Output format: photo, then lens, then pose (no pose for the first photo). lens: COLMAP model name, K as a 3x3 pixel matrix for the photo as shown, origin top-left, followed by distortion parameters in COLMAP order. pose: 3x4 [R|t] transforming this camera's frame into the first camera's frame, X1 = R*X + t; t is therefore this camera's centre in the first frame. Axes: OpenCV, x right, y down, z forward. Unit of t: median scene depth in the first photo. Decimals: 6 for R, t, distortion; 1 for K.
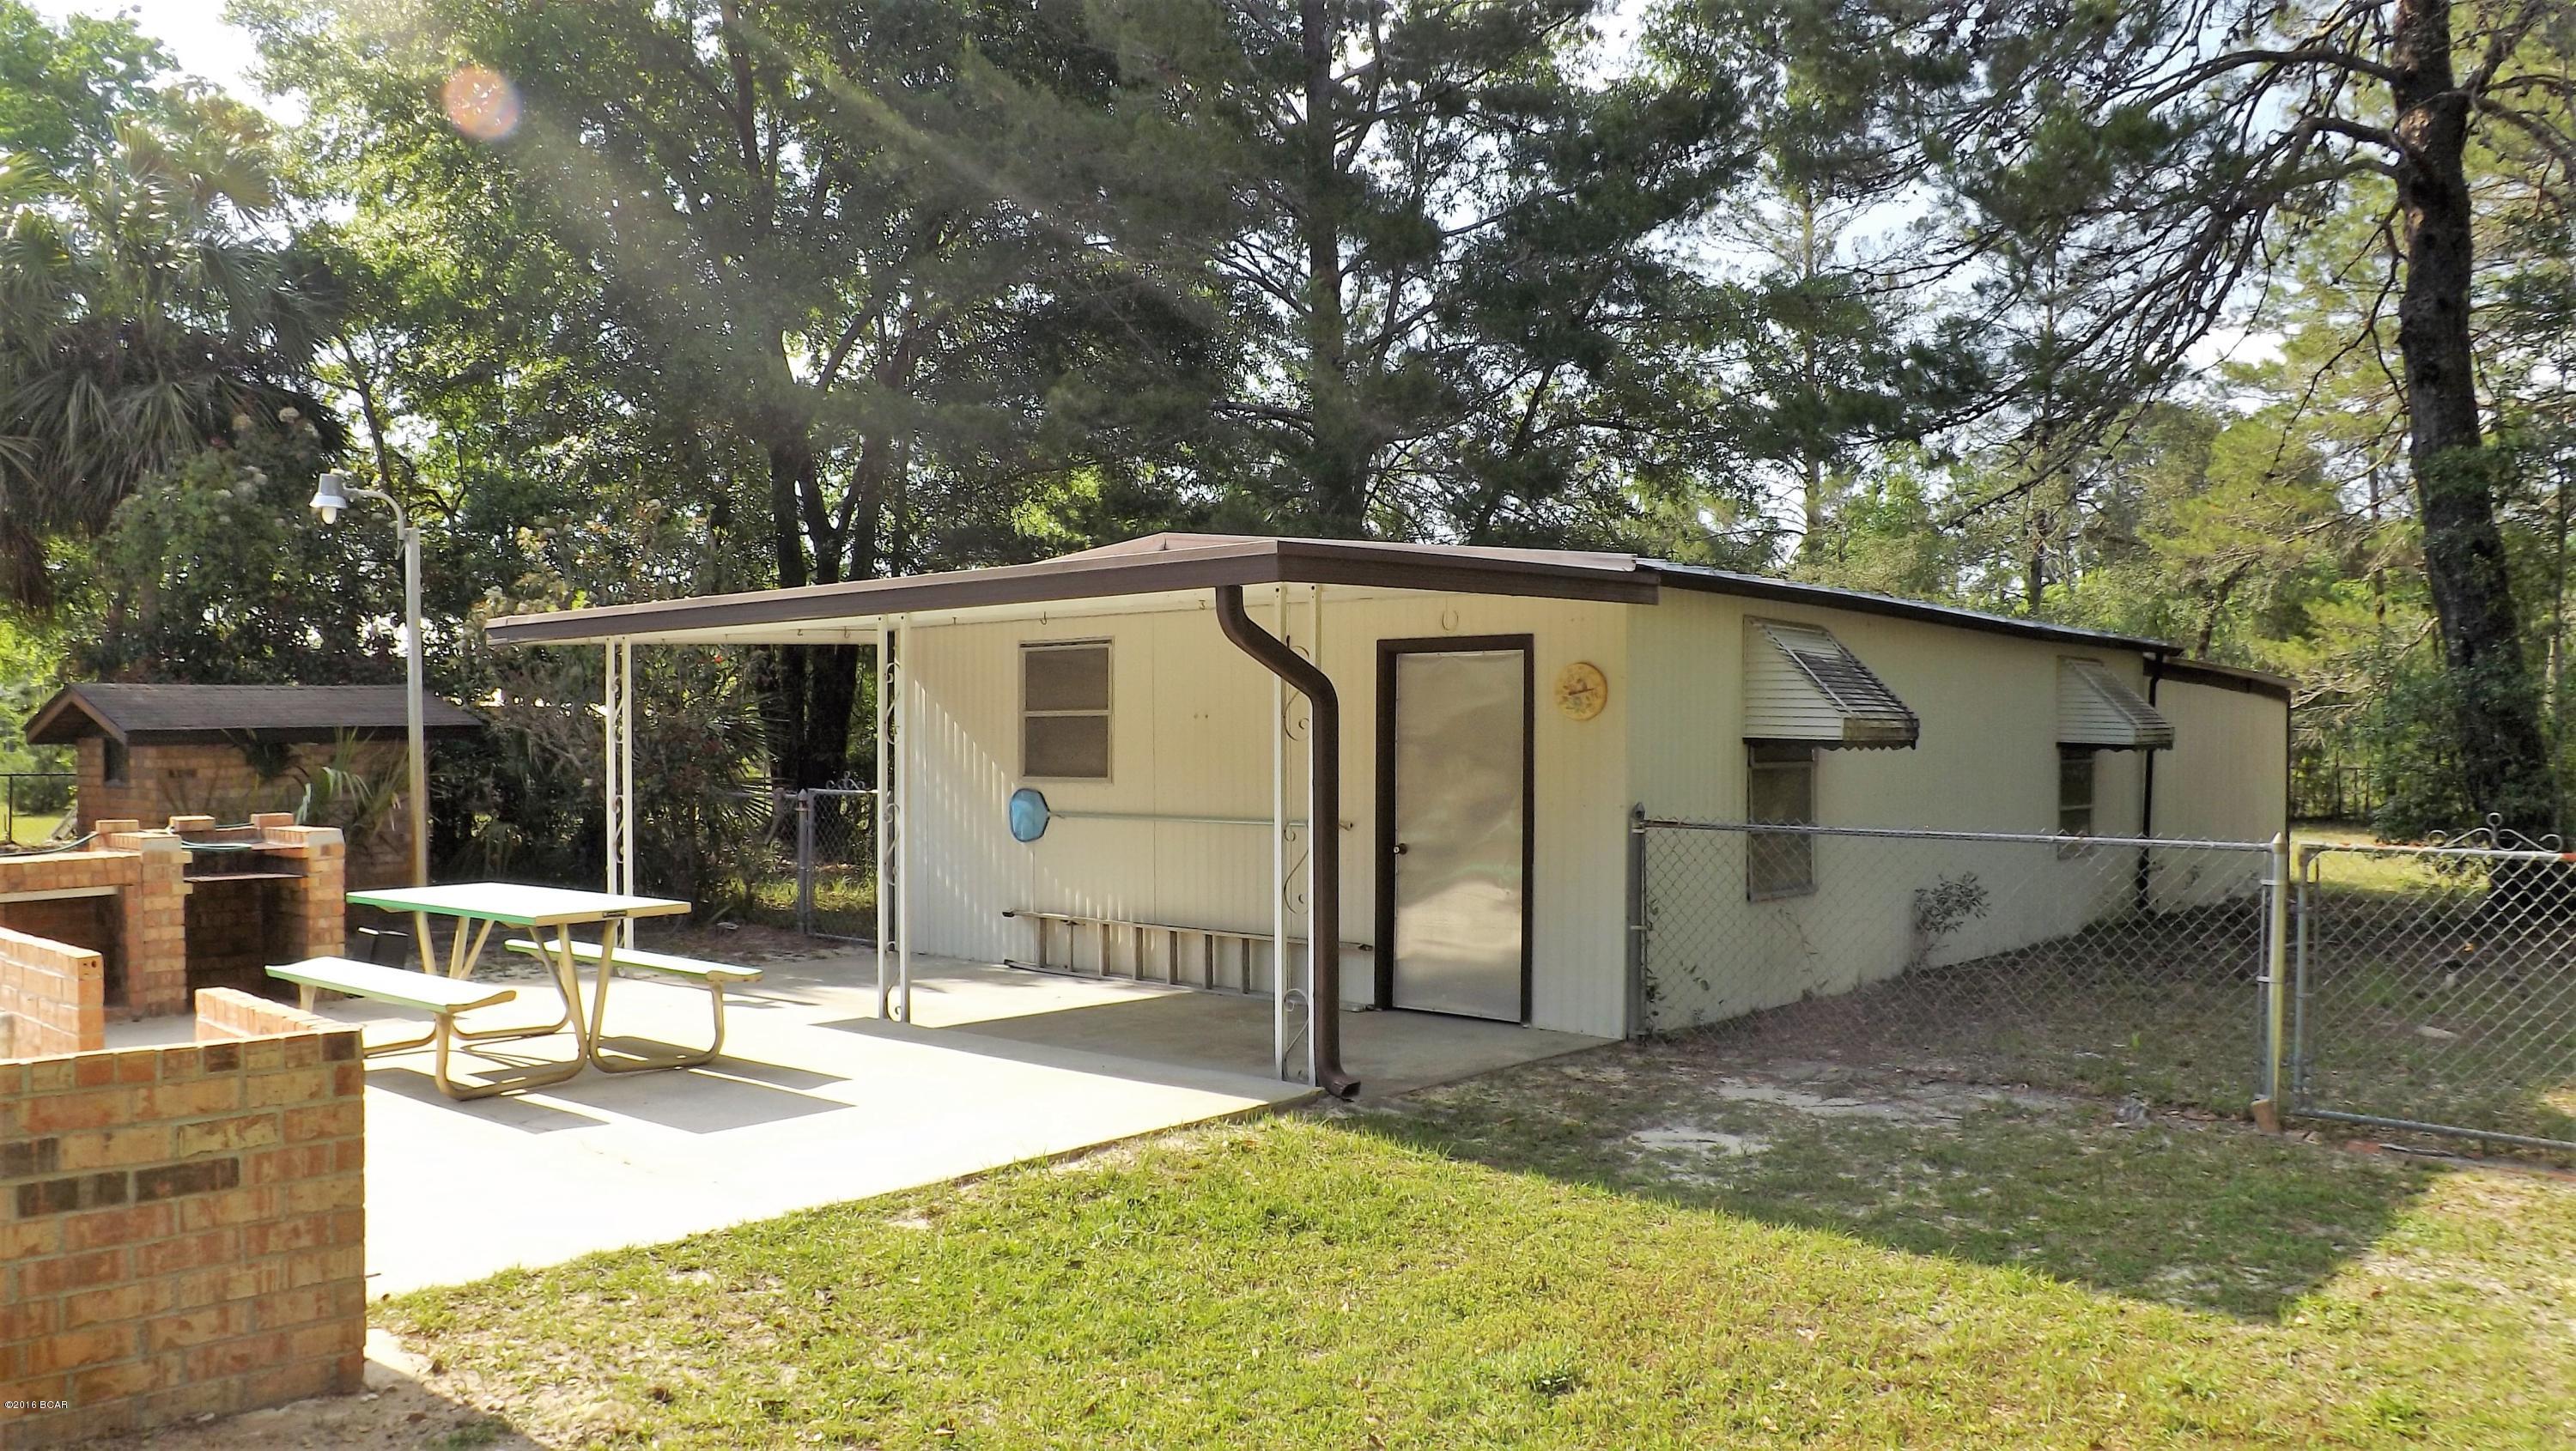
lens RADIAL K [[1937.3, 0, 1284.8], [0, 1937.3, 698.0], [0, 0, 1]] dist [-0.071638, 0.020281]
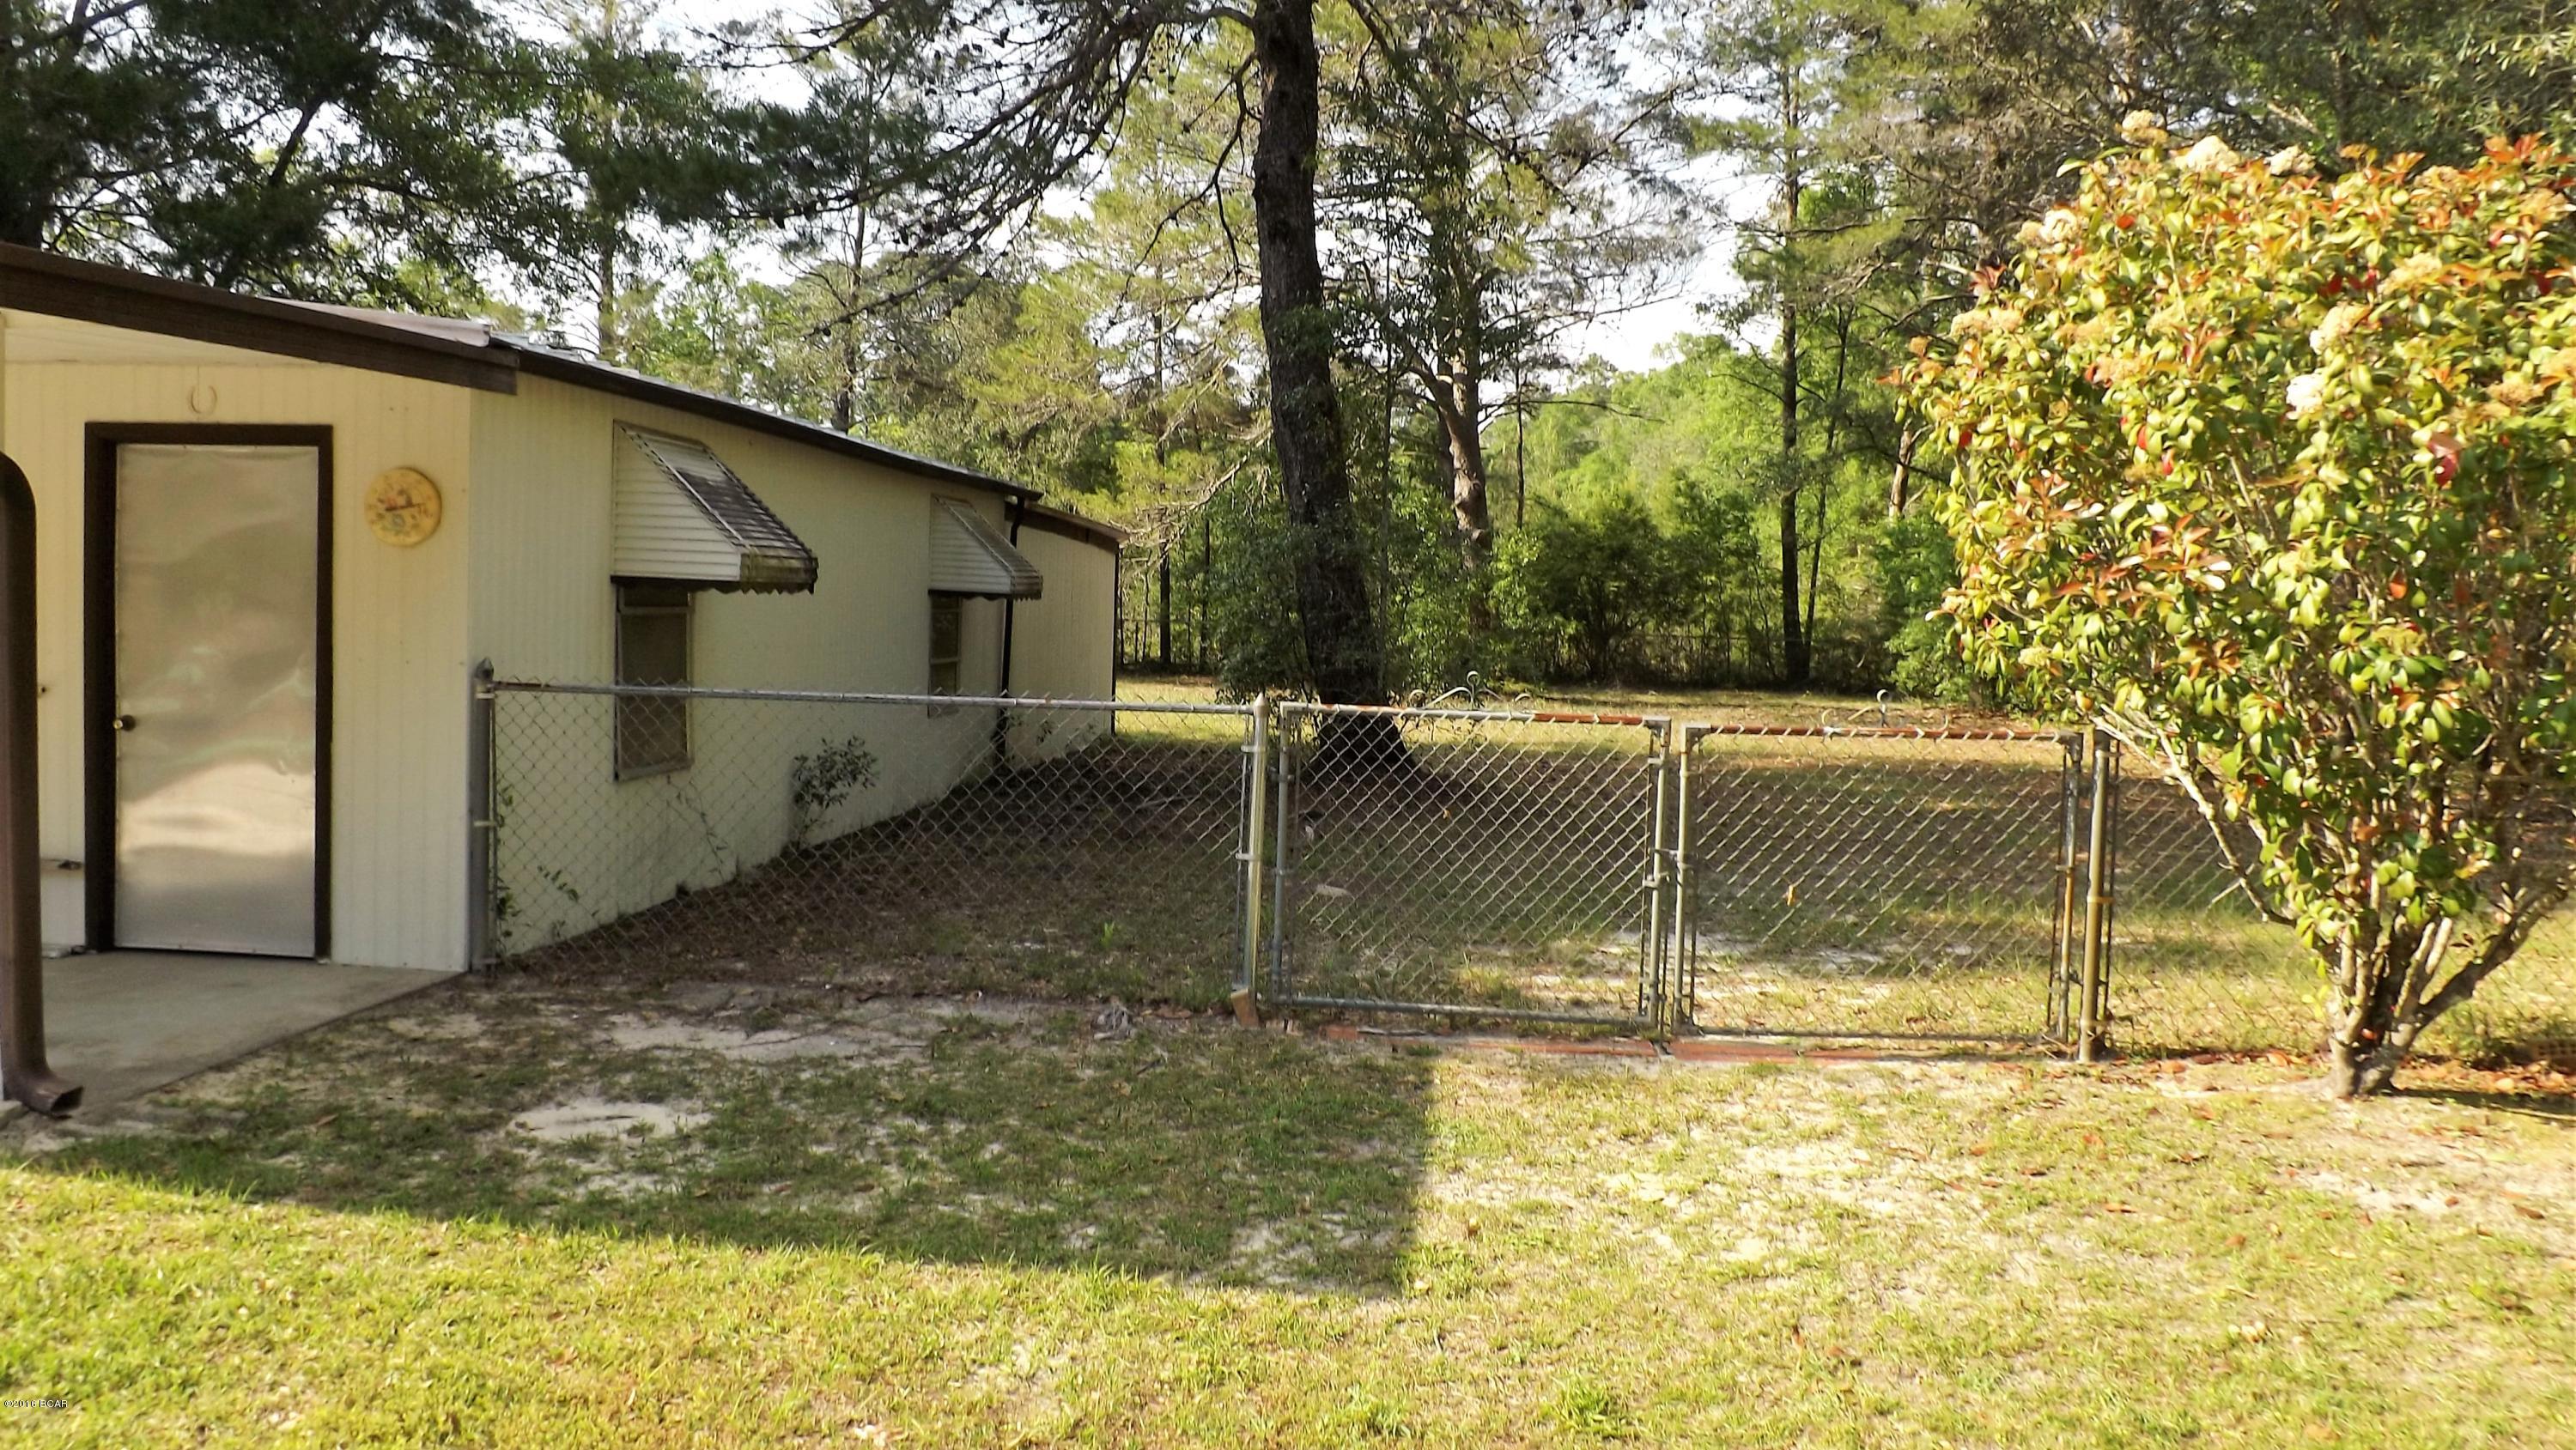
lens RADIAL K [[1937.2, 0, 1284.8], [0, 1937.2, 697.5], [0, 0, 1]] dist [-0.071638, 0.020281]
pose [[0.805950, -0.013982, 0.591819, -0.008716], [-0.033486, 0.997044, 0.069157, 0.008774], [-0.591036, -0.075555, 0.803099, 0.257457]]
